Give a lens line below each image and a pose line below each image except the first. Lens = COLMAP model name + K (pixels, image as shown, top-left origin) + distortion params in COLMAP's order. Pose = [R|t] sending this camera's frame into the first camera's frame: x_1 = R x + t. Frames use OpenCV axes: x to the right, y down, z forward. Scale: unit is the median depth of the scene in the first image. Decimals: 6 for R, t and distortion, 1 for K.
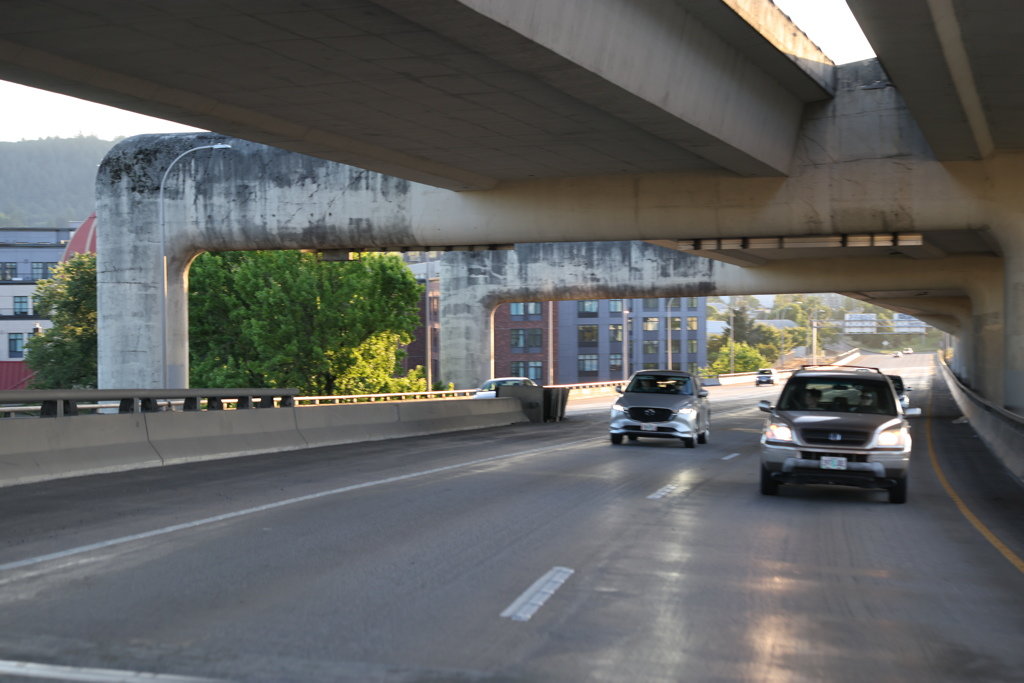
lens RADIAL K [[2815.2, 0, 359.8], [0, 2815.2, 399.1], [0, 0, 1]] dist [0.193950, 0.730718]
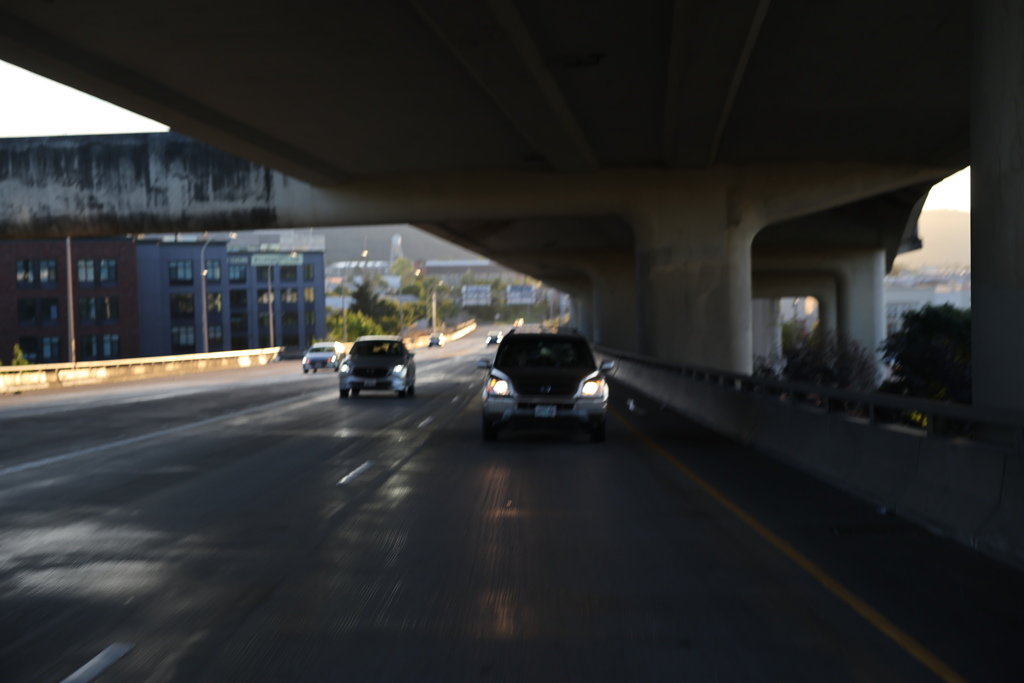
lens RADIAL K [[1444.0, 0, 491.9], [0, 1444.0, 340.7], [0, 0, 1]] dist [0.159339, 0.003526]
pose [[0.981786, -0.020569, 0.188871, 0.109805], [0.023563, 0.999630, -0.013621, -0.003330], [-0.188521, 0.017823, 0.981907, 0.642926]]
